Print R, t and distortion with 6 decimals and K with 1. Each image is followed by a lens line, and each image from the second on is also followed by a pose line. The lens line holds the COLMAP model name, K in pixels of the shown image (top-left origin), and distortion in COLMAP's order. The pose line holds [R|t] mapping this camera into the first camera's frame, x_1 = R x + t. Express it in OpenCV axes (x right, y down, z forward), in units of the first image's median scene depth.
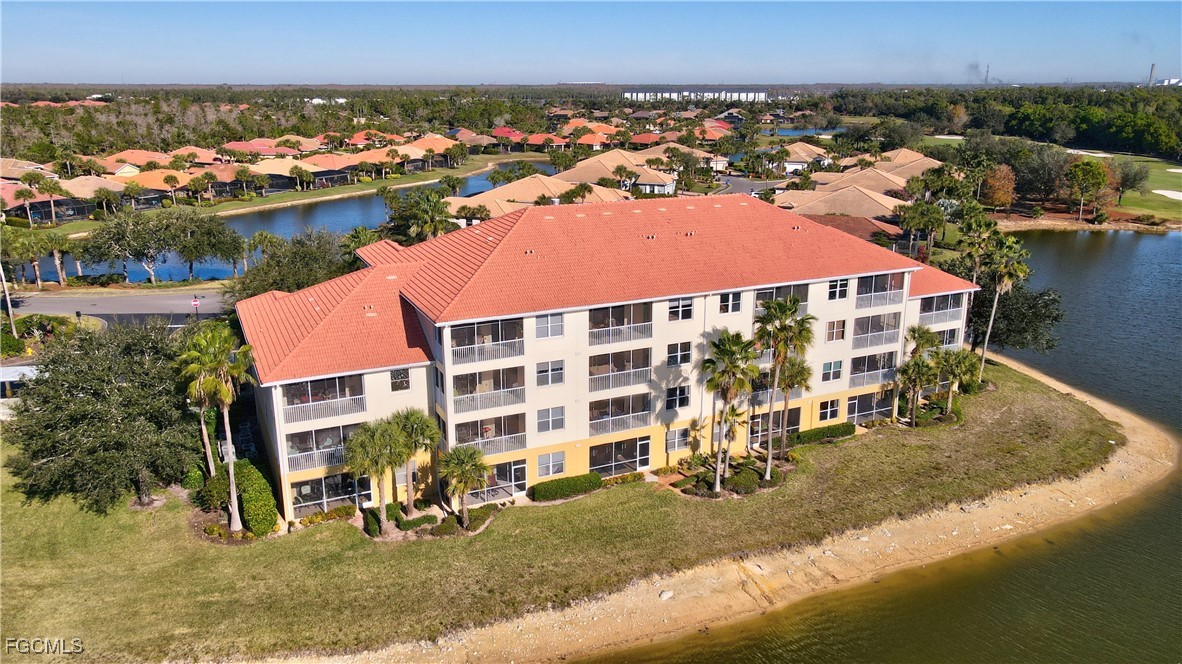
lens RADIAL K [[869.5, 0, 591.0], [0, 869.5, 332.0], [0, 0, 1]] dist [0.001670, 0.028246]
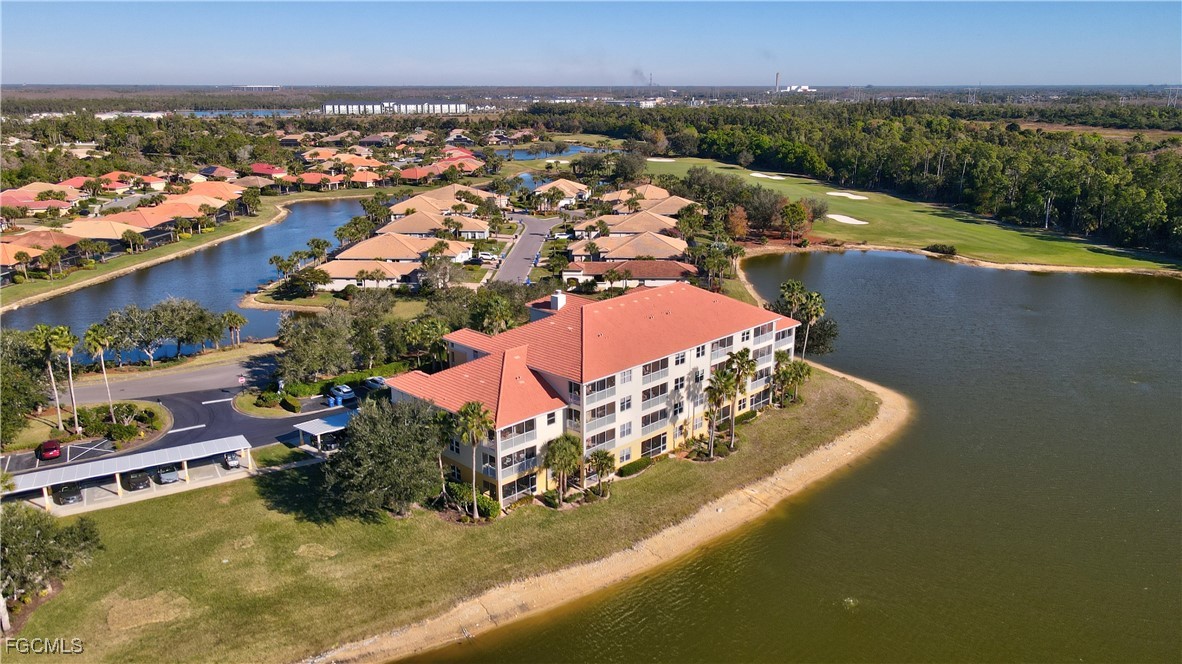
lens RADIAL K [[869.5, 0, 591.0], [0, 869.5, 332.0], [0, 0, 1]] dist [0.001670, 0.028246]
pose [[0.938477, -0.094104, 0.332274, -0.624934], [0.093949, 0.995439, 0.016571, -0.121766], [-0.332318, 0.015665, 0.943037, -0.590225]]
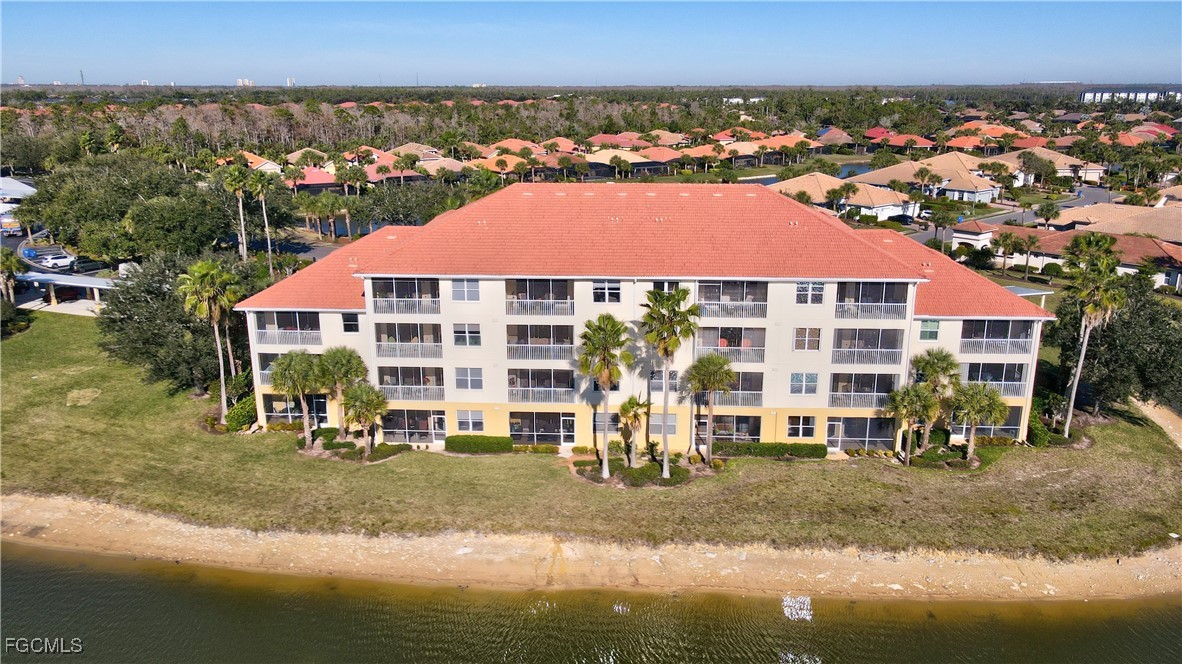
lens RADIAL K [[869.5, 0, 591.0], [0, 869.5, 332.0], [0, 0, 1]] dist [0.001670, 0.028246]
pose [[0.883972, 0.128110, -0.449646, 0.517115], [-0.128757, 0.991243, 0.029292, -0.006446], [0.449461, 0.032002, 0.892726, 0.099683]]
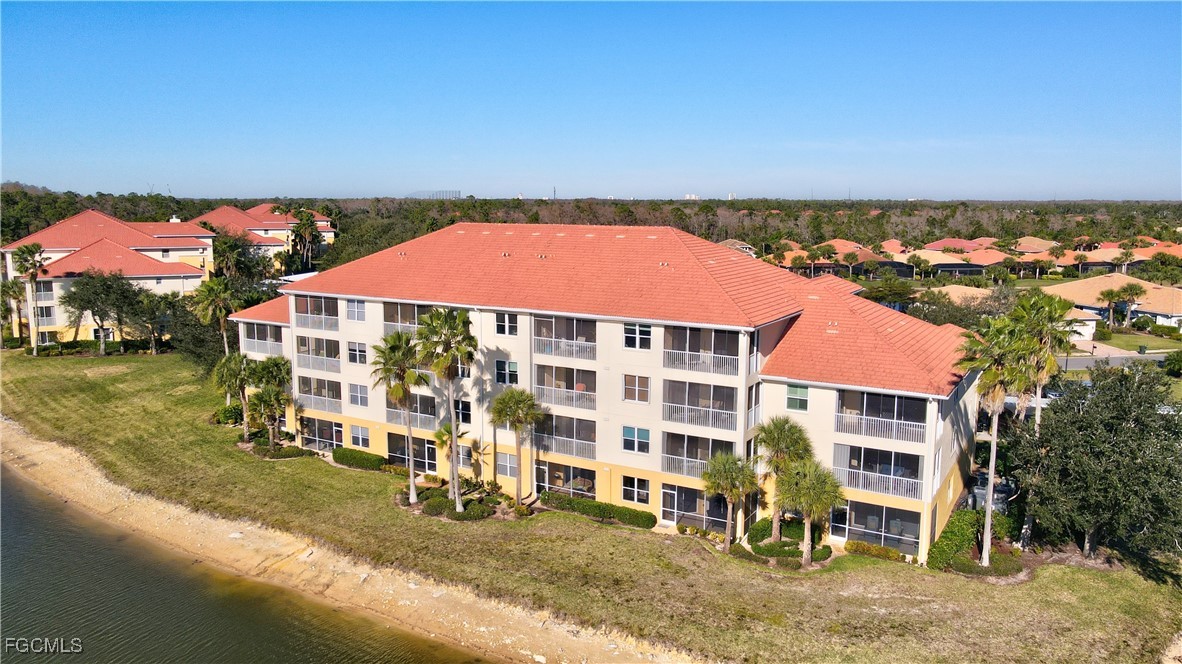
lens RADIAL K [[869.5, 0, 591.0], [0, 869.5, 332.0], [0, 0, 1]] dist [0.001670, 0.028246]
pose [[0.565002, 0.127471, -0.815184, 0.960775], [-0.231543, 0.972789, -0.008366, -0.037682], [0.791935, 0.193477, 0.579142, 0.520364]]
